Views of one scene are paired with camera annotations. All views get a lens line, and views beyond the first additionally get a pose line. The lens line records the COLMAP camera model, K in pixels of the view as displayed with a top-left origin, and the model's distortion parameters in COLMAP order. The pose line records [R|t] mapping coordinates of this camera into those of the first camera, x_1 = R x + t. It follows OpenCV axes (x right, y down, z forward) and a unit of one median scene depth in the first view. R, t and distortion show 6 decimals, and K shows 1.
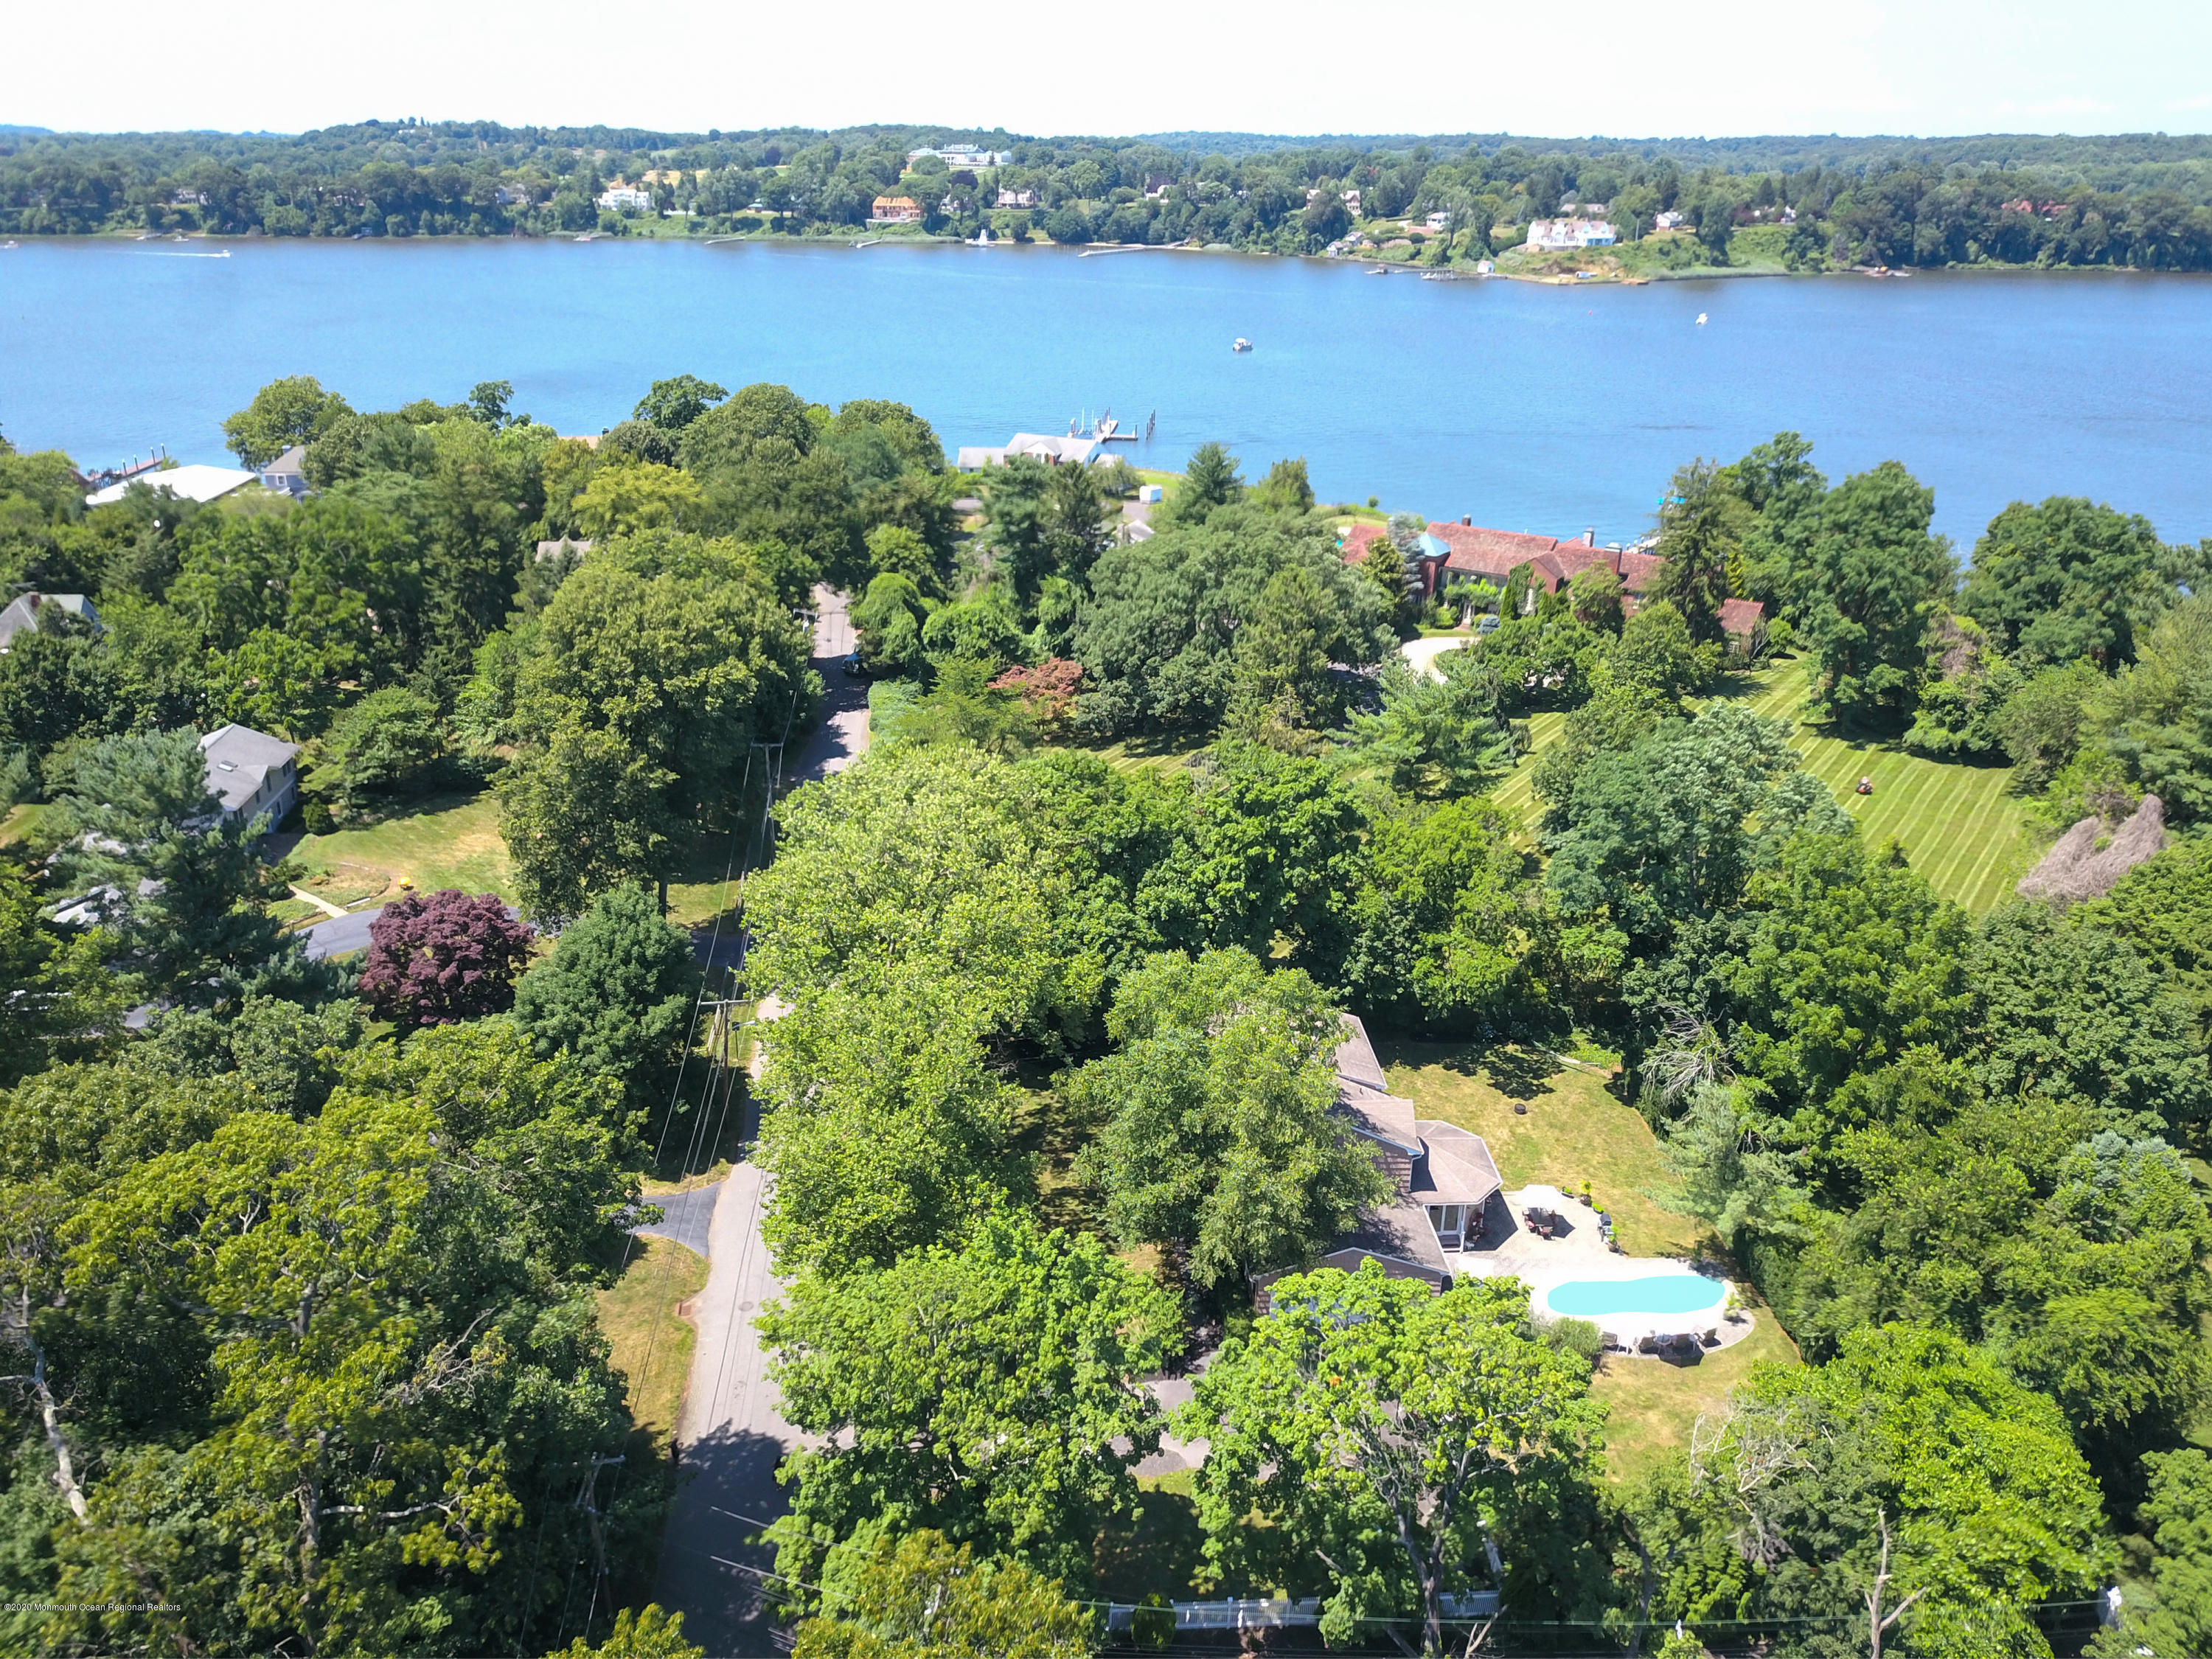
lens RADIAL K [[1661.4, 0, 1089.6], [0, 1661.4, 789.2], [0, 0, 1]] dist [-0.002083, 0.039497]
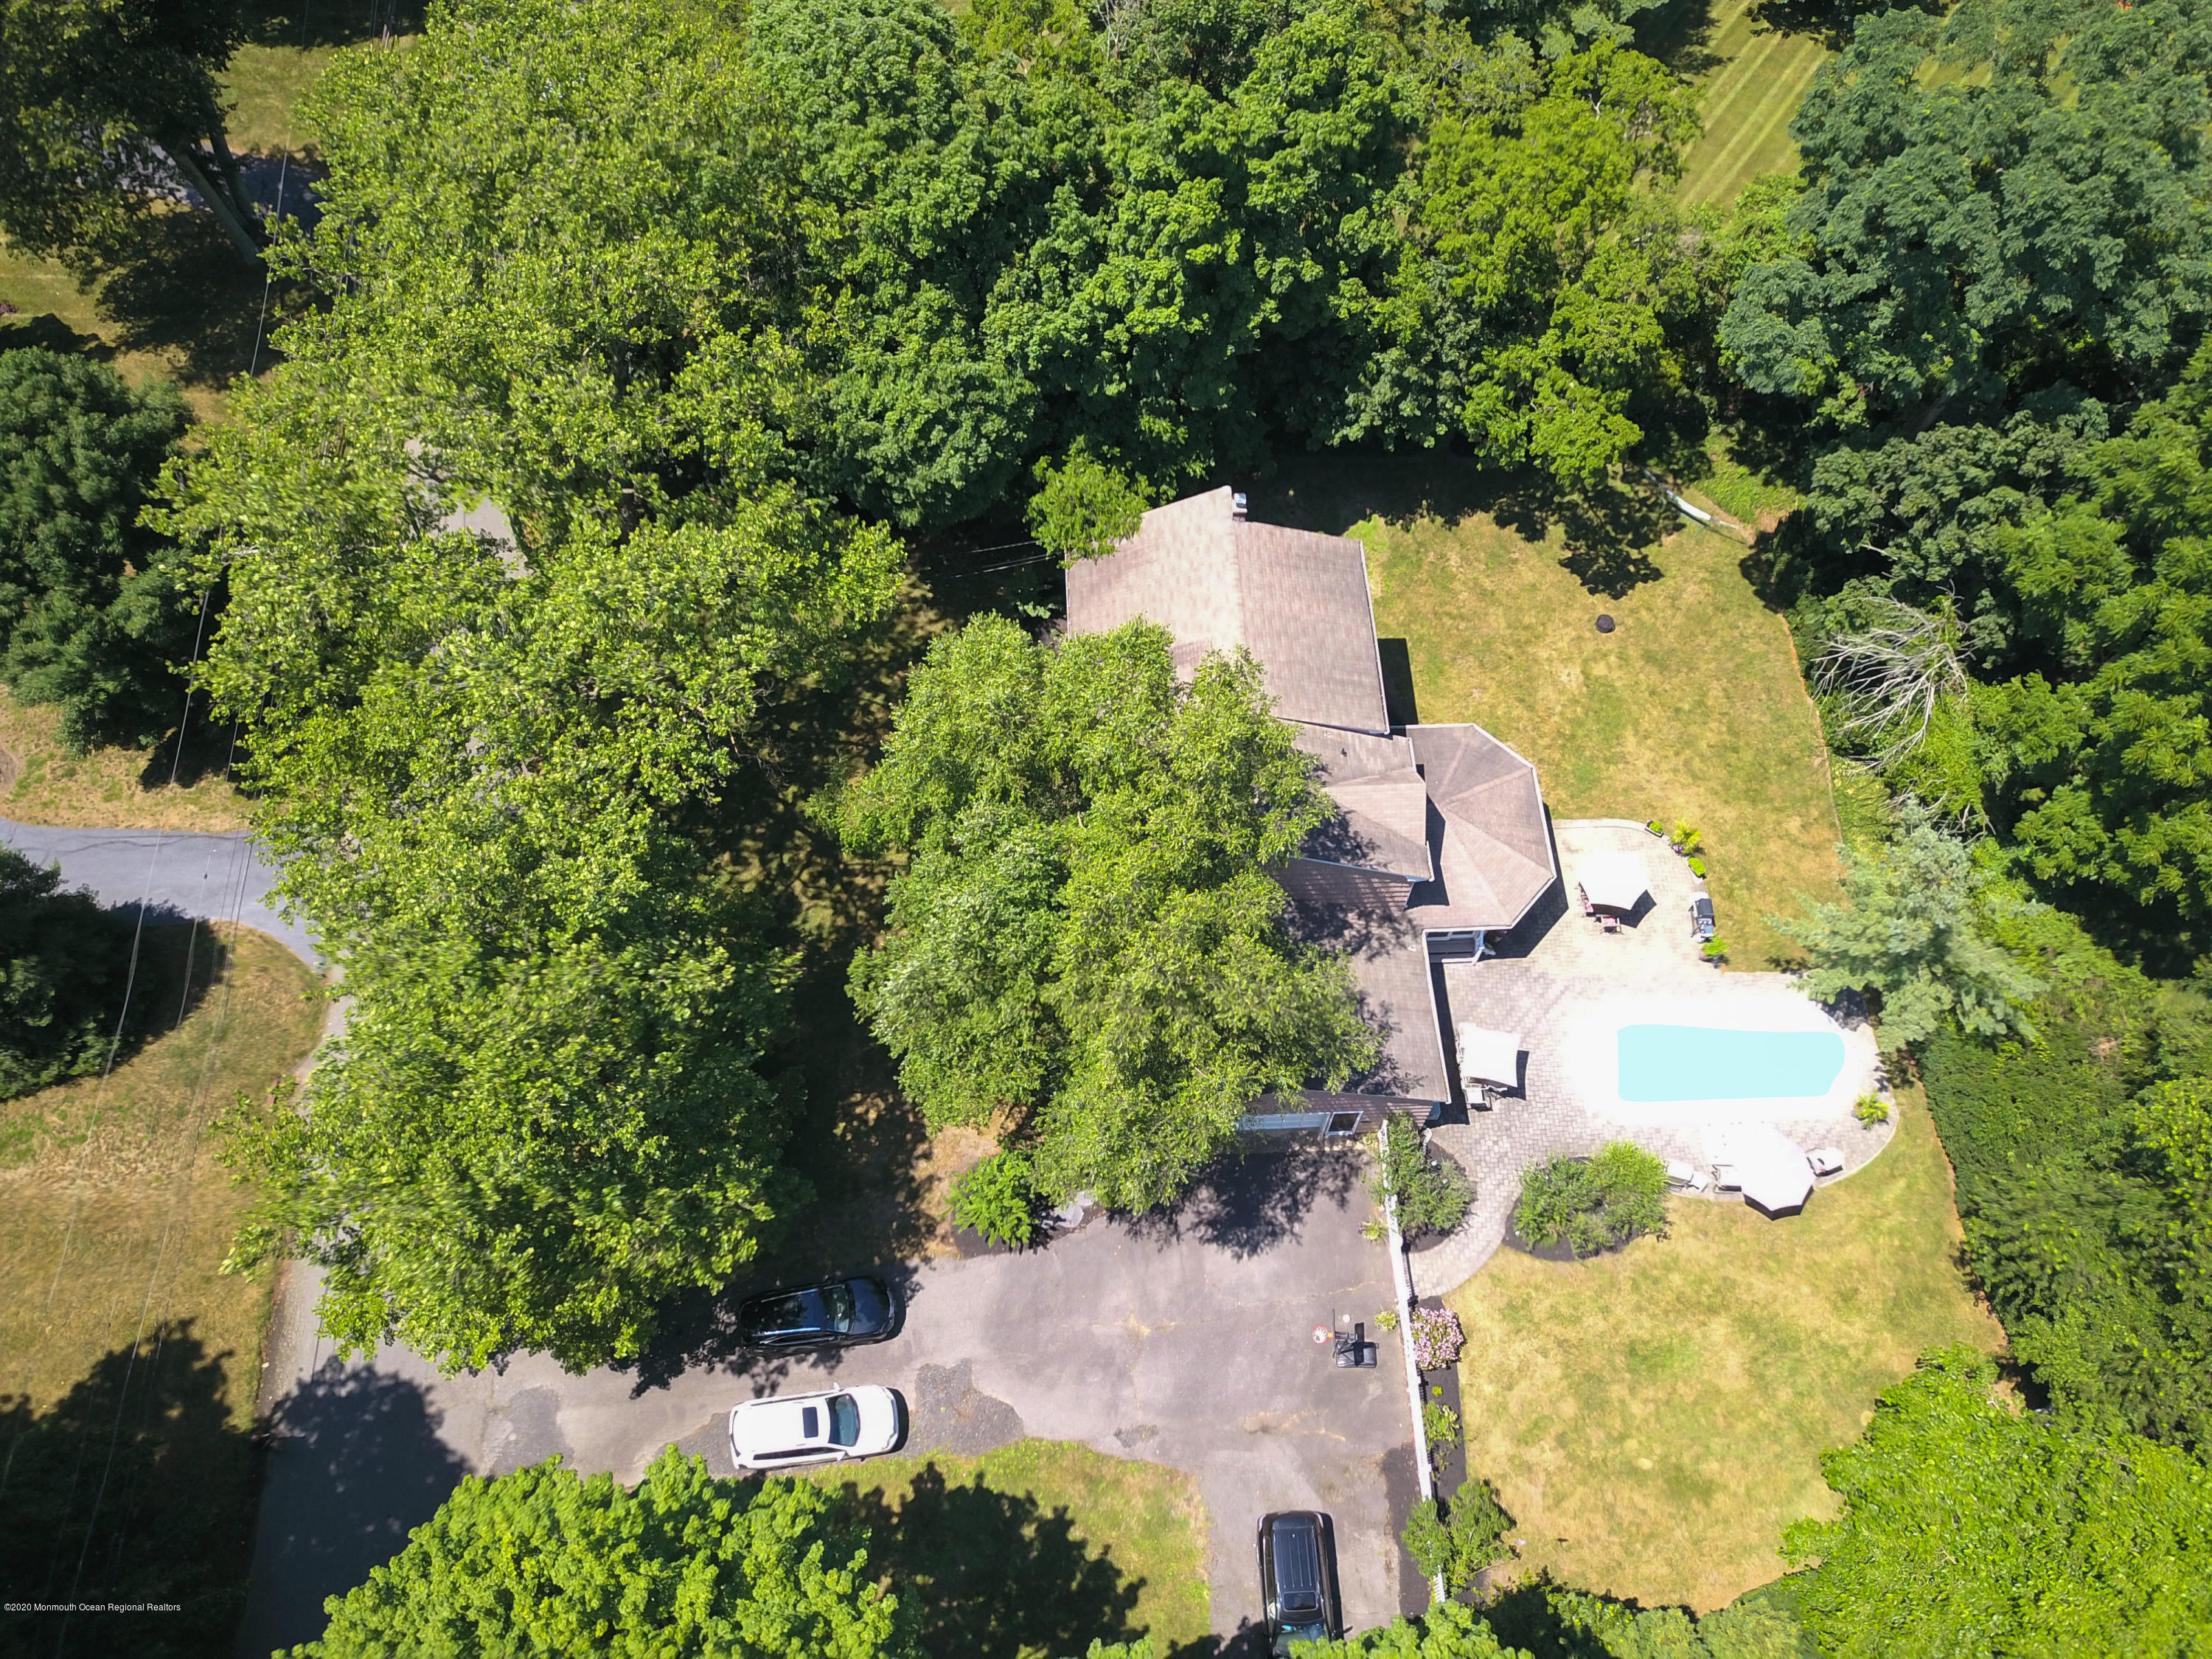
lens RADIAL K [[1683.1, 0, 1150.2], [0, 1683.1, 795.2], [0, 0, 1]] dist [-0.005281, -0.003173]
pose [[0.999726, -0.006078, 0.022617, 0.070329], [-0.009630, 0.773641, 0.633552, -0.168490], [-0.021348, -0.633596, 0.773370, 0.468783]]
